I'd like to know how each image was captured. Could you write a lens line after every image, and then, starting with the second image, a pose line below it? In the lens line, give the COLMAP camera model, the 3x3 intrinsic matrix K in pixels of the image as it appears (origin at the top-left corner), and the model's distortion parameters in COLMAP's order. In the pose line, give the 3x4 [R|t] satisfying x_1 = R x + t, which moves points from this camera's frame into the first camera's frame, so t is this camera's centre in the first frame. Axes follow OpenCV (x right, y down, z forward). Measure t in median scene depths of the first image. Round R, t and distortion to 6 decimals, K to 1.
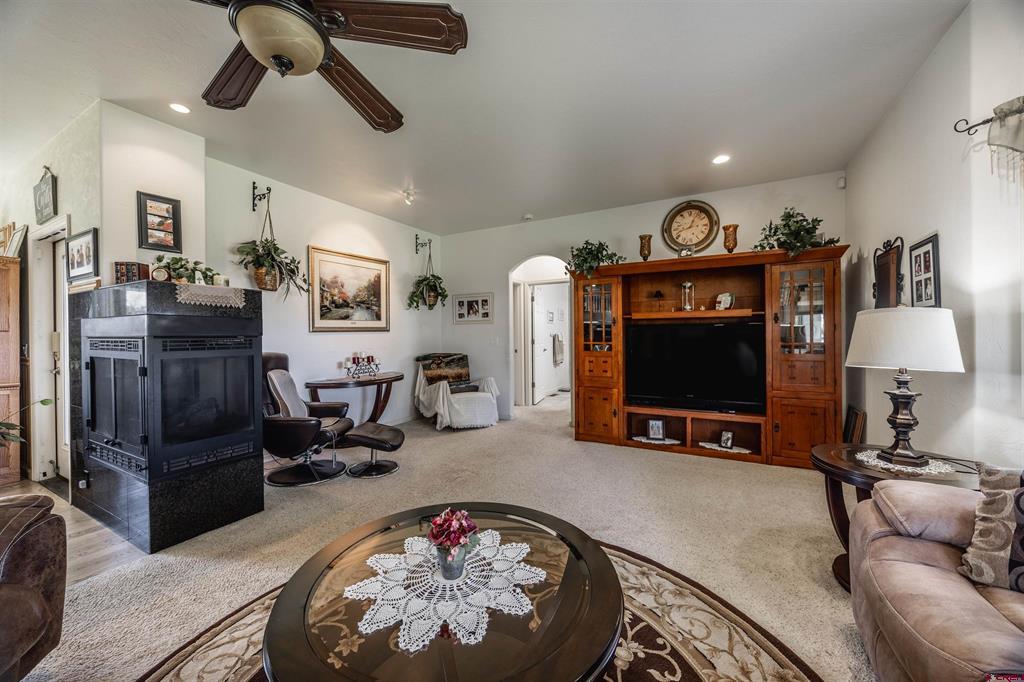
lens RADIAL K [[392.1, 0, 514.4], [0, 392.1, 339.3], [0, 0, 1]] dist [-0.001062, 0.000060]
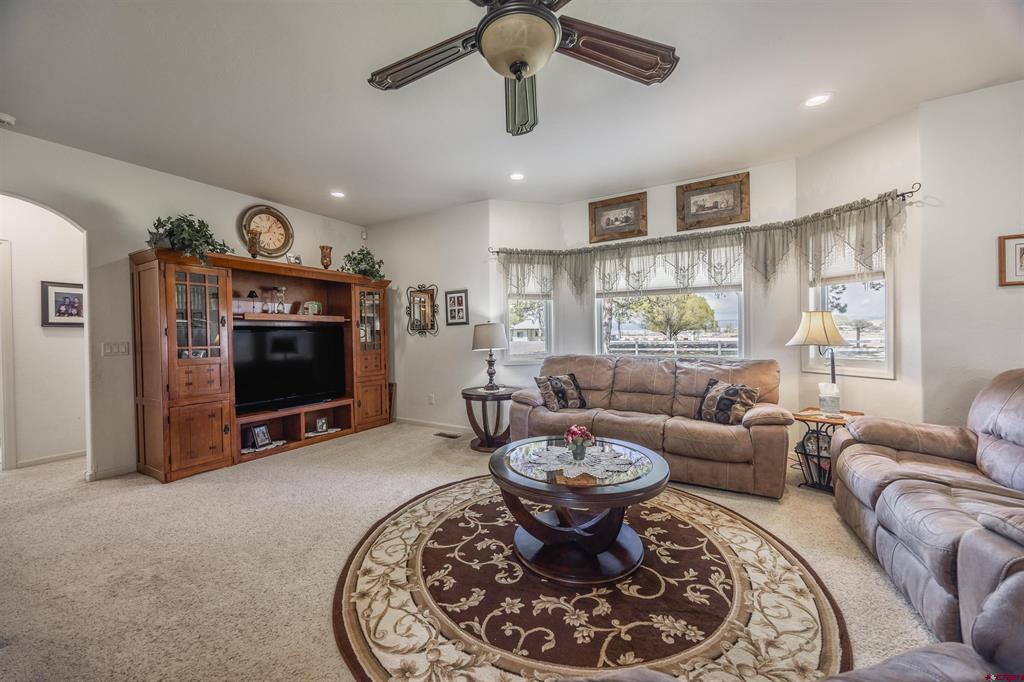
lens RADIAL K [[392.1, 0, 514.2], [0, 392.1, 337.8], [0, 0, 1]] dist [-0.001062, 0.000060]
pose [[0.016518, 0.002059, 0.999861, -0.653851], [0.023066, 0.999731, -0.002440, 0.008376], [-0.999597, 0.023103, 0.016466, 0.407574]]
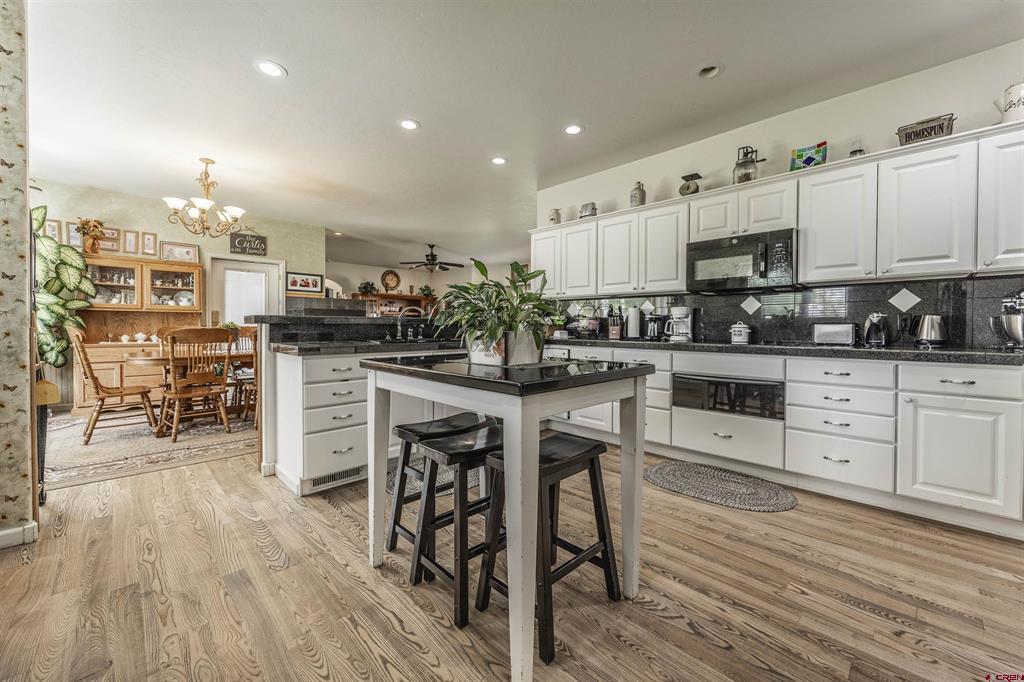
lens RADIAL K [[392.1, 0, 521.9], [0, 392.1, 333.9], [0, 0, 1]] dist [-0.001062, 0.000060]
pose [[0.249569, -0.010248, 0.968303, -2.251625], [0.001232, 0.999947, 0.010266, 0.063015], [-0.968356, -0.001369, 0.249569, -0.622639]]
